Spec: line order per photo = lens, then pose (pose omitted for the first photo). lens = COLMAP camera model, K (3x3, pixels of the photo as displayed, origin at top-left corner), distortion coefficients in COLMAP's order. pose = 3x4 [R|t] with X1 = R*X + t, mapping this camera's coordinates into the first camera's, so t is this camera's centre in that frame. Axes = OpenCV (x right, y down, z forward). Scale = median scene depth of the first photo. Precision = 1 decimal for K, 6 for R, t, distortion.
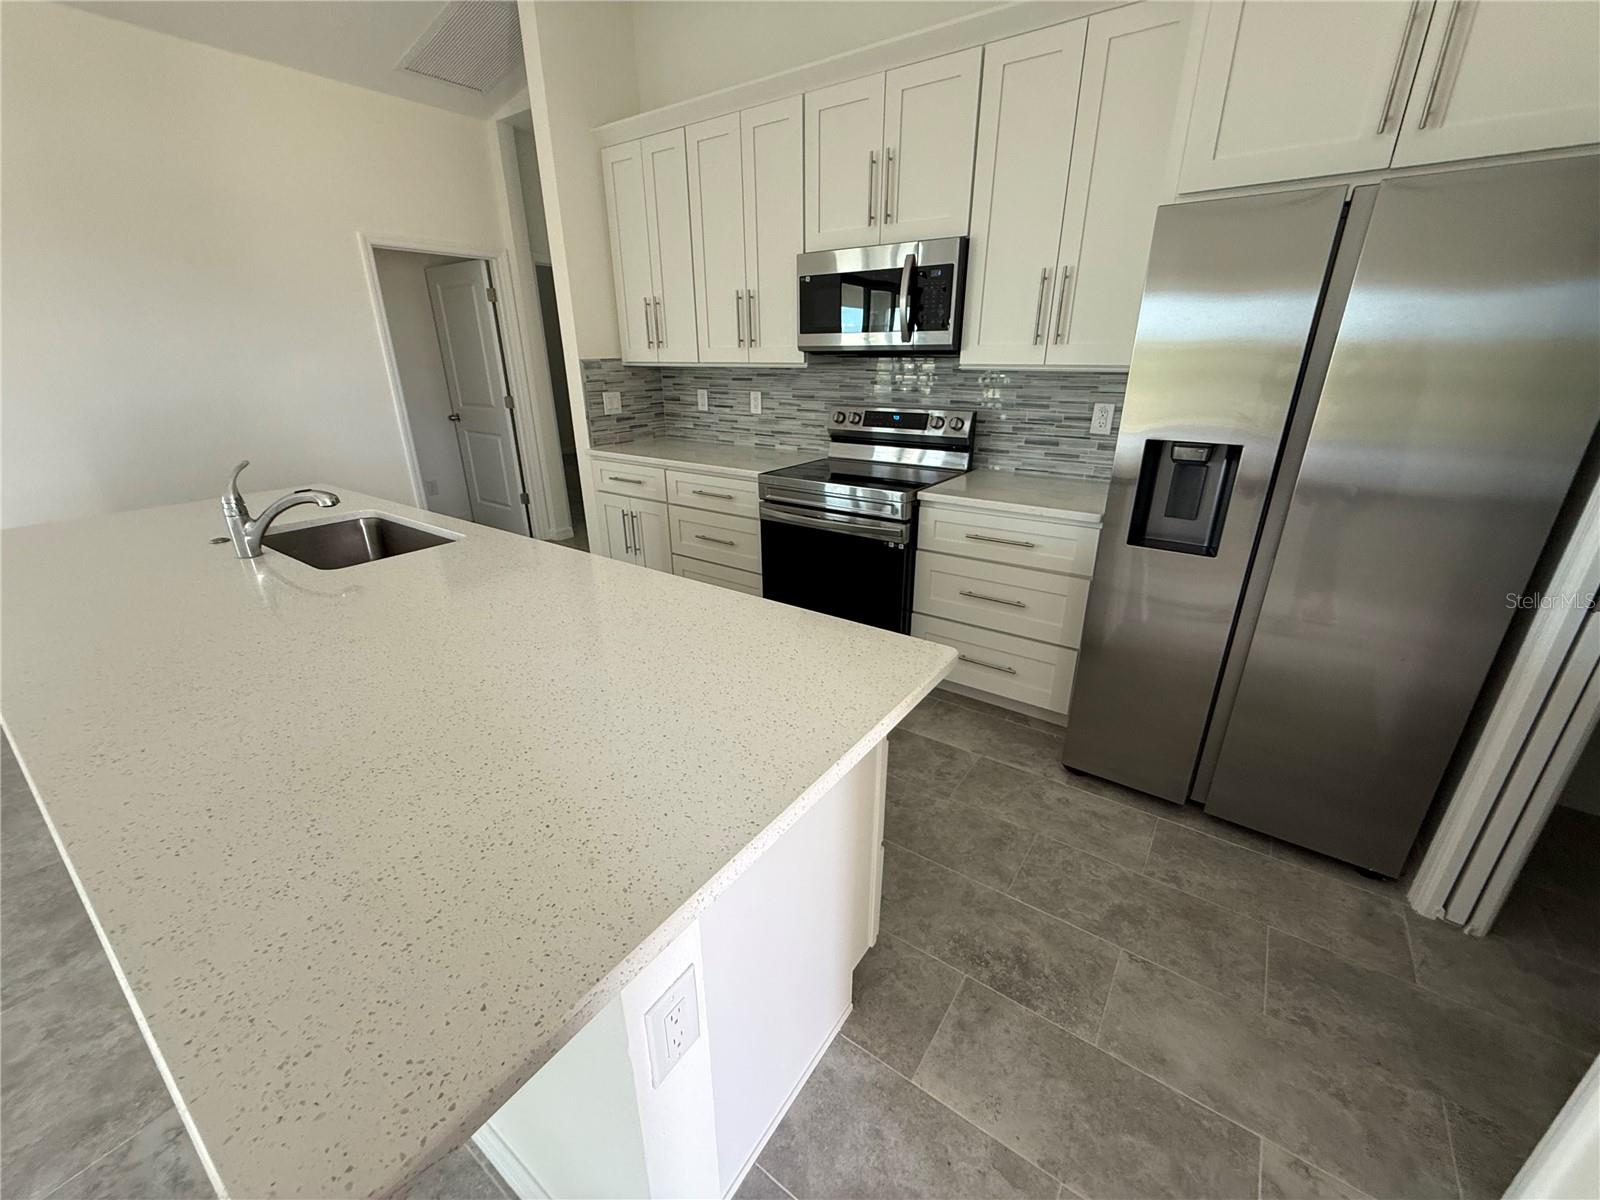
lens RADIAL K [[638.0, 0, 798.0], [0, 638.0, 602.9], [0, 0, 1]] dist [0.001768, 0.000000]
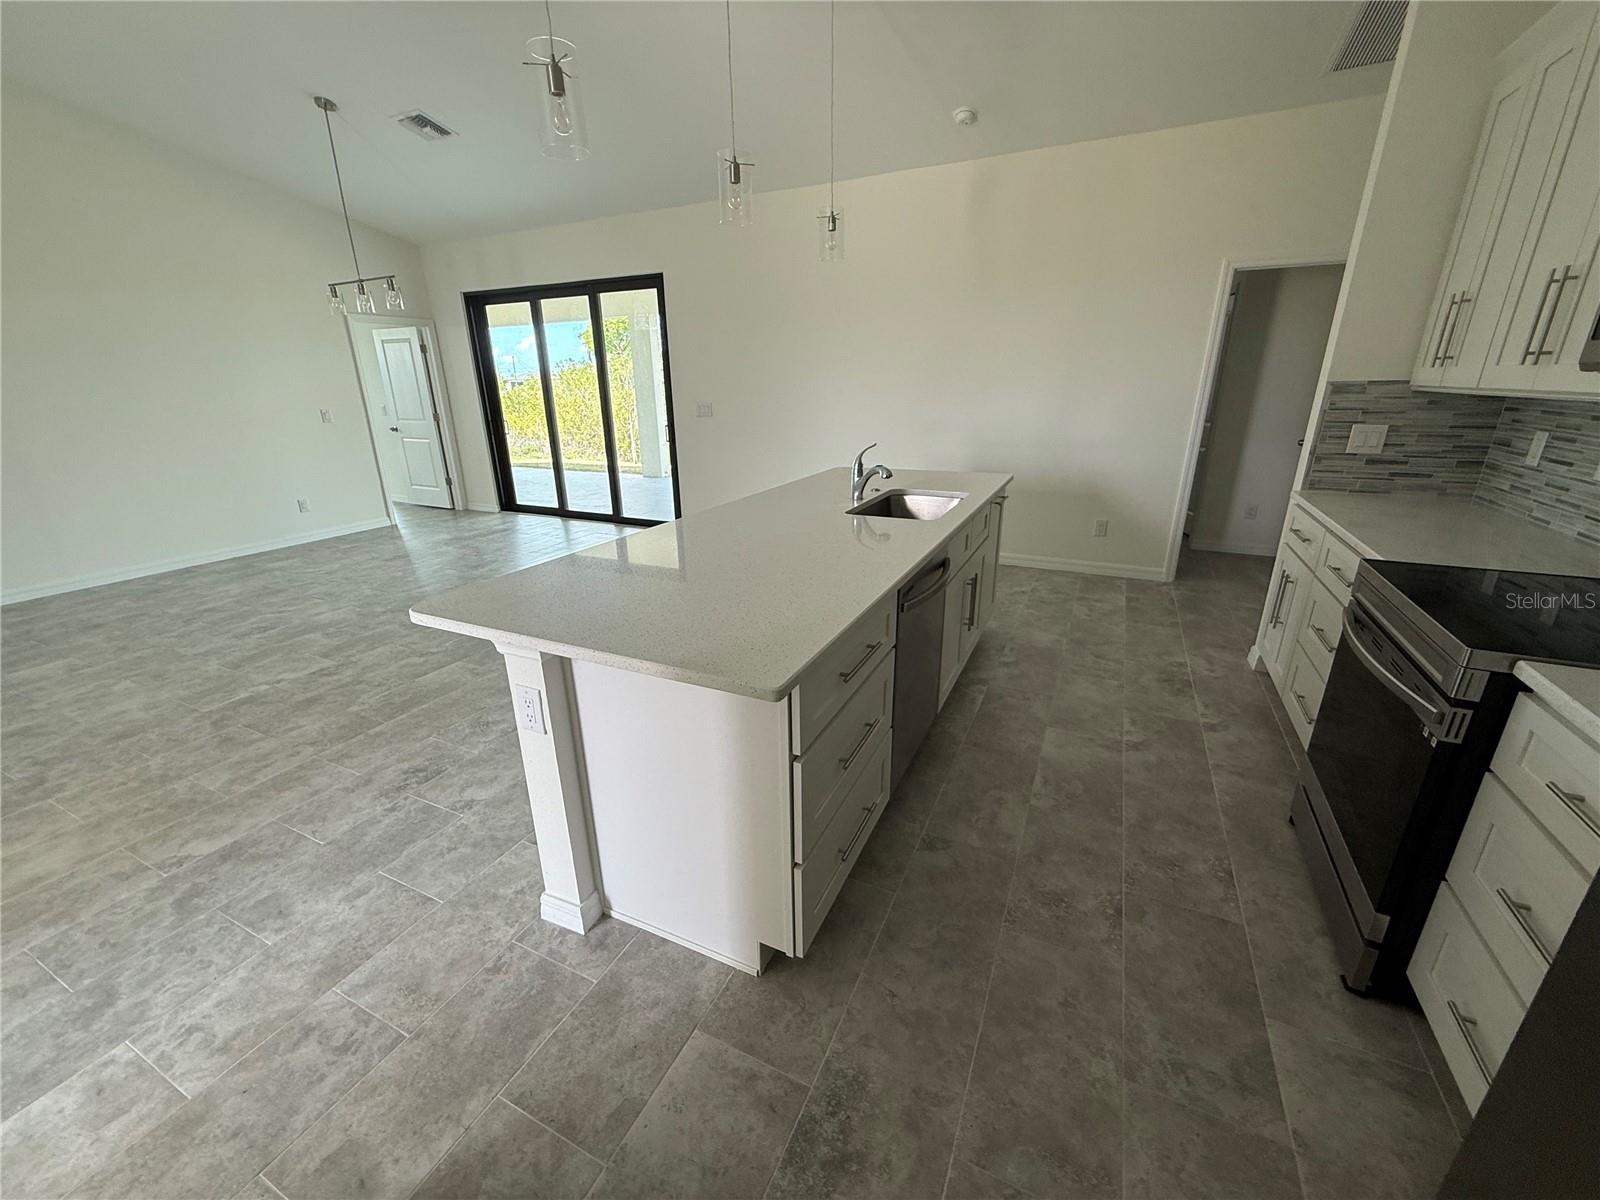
lens RADIAL K [[638.0, 0, 798.0], [0, 638.0, 600.3], [0, 0, 1]] dist [0.001768, 0.000000]
pose [[0.167158, 0.329414, -0.929271, 0.433681], [-0.350694, 0.900757, 0.256223, -0.120311], [0.921451, 0.283060, 0.266092, 0.283771]]
